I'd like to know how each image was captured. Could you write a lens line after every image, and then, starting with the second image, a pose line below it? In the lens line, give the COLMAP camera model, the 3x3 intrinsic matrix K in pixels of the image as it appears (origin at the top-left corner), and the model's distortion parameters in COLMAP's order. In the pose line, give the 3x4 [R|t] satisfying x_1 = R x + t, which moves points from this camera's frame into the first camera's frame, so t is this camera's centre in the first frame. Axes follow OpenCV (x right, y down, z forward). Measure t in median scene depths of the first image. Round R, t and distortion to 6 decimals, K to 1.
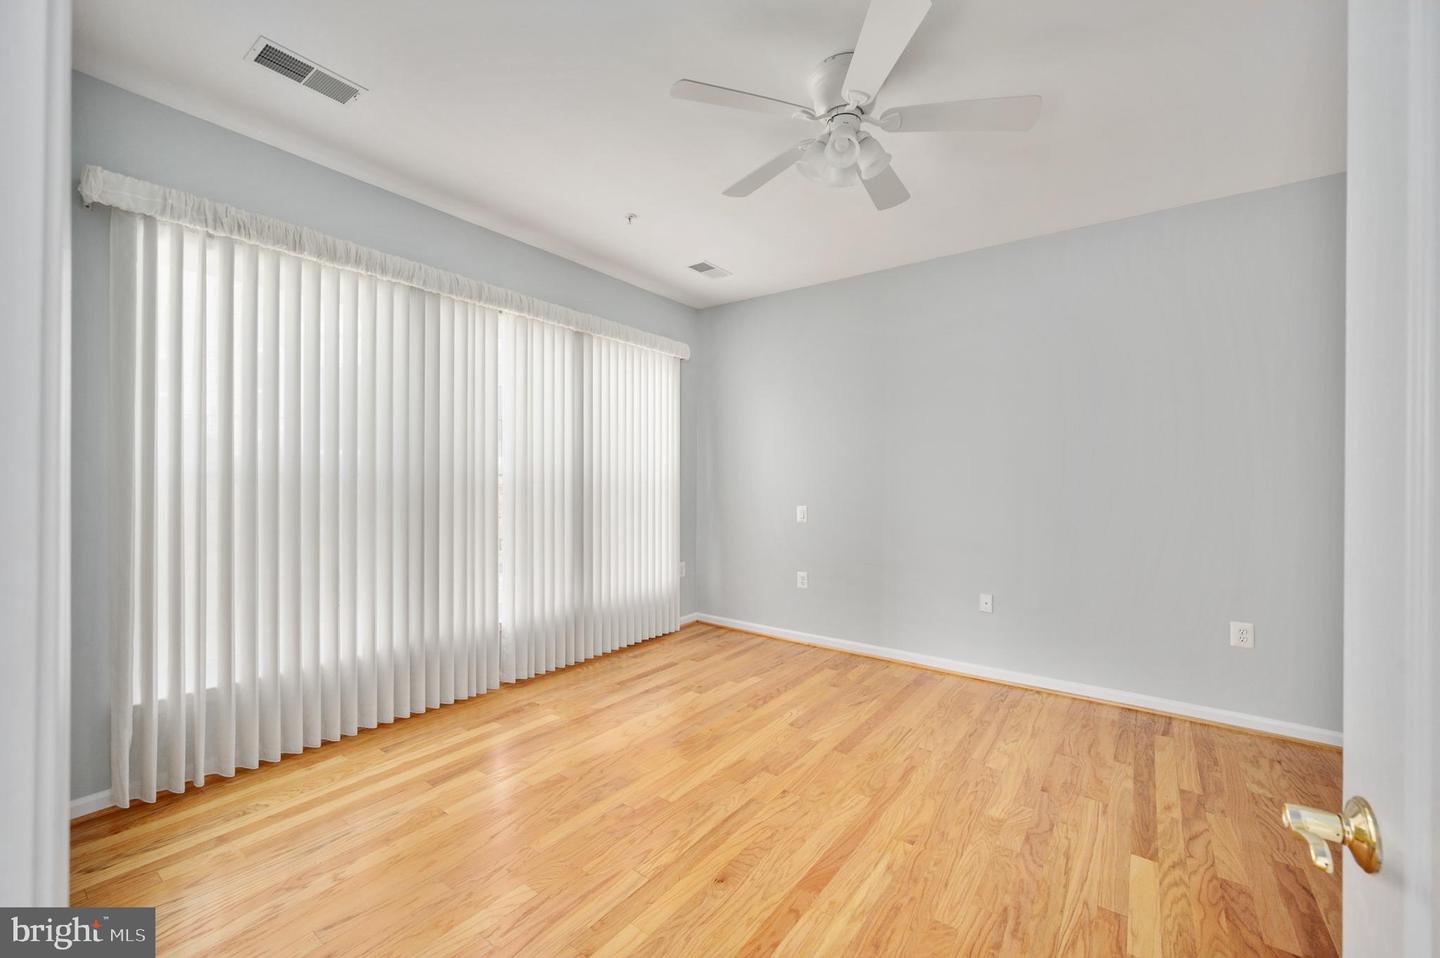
lens RADIAL K [[576.3, 0, 731.0], [0, 576.3, 469.5], [0, 0, 1]] dist [-0.002222, 0.000160]
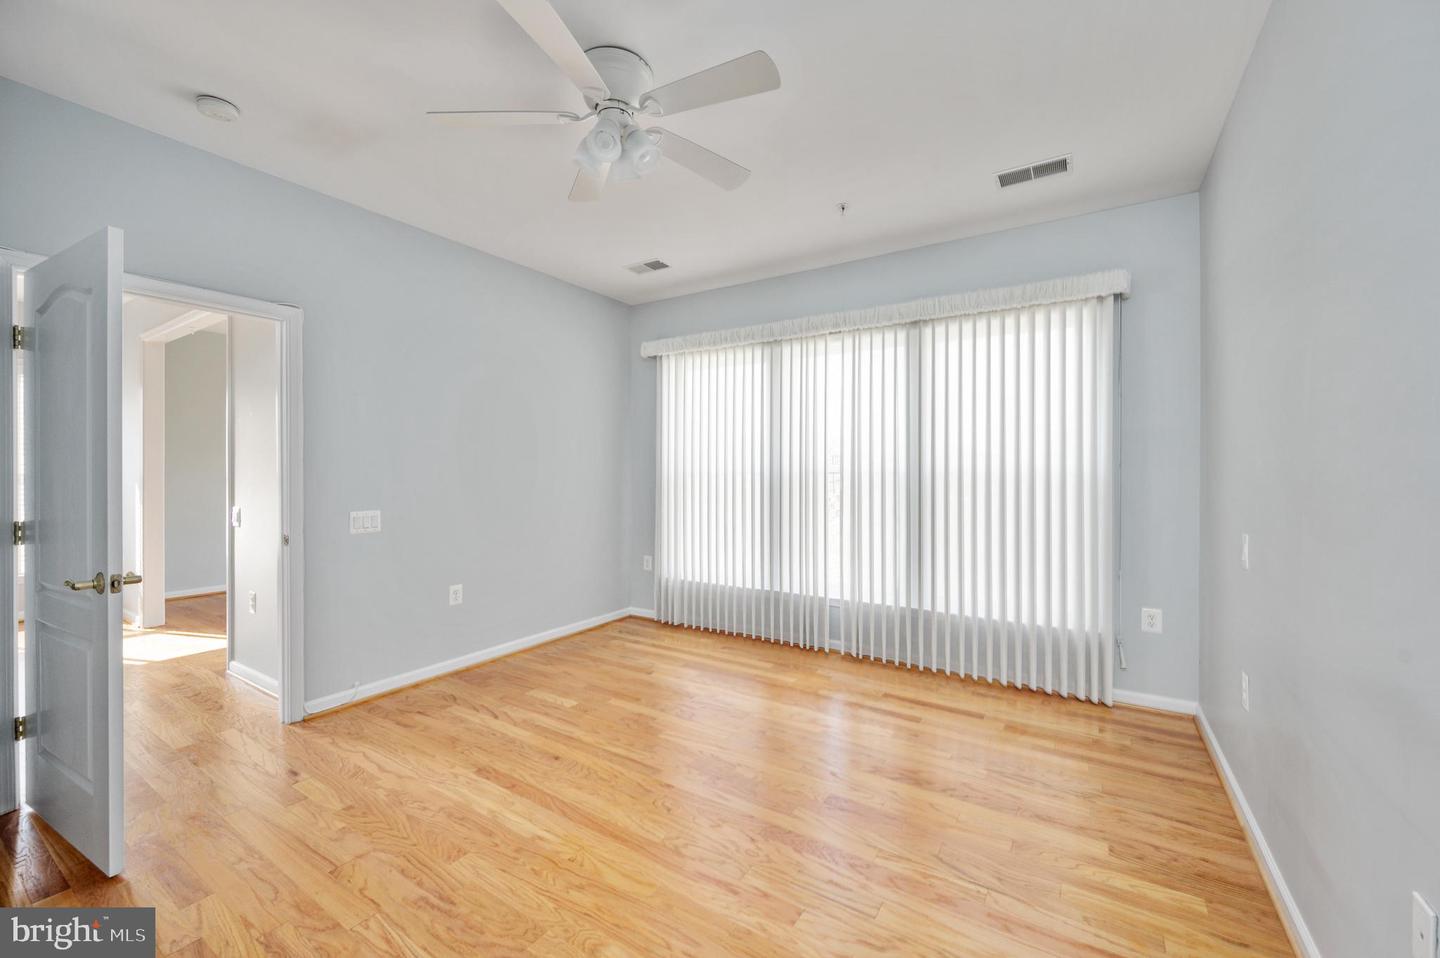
lens RADIAL K [[576.3, 0, 725.0], [0, 576.3, 477.5], [0, 0, 1]] dist [-0.002222, 0.000160]
pose [[0.056119, 0.007683, -0.998395, 0.902471], [0.008168, 0.999933, 0.008154, 0.010214], [0.998391, -0.008613, 0.056052, 0.856495]]
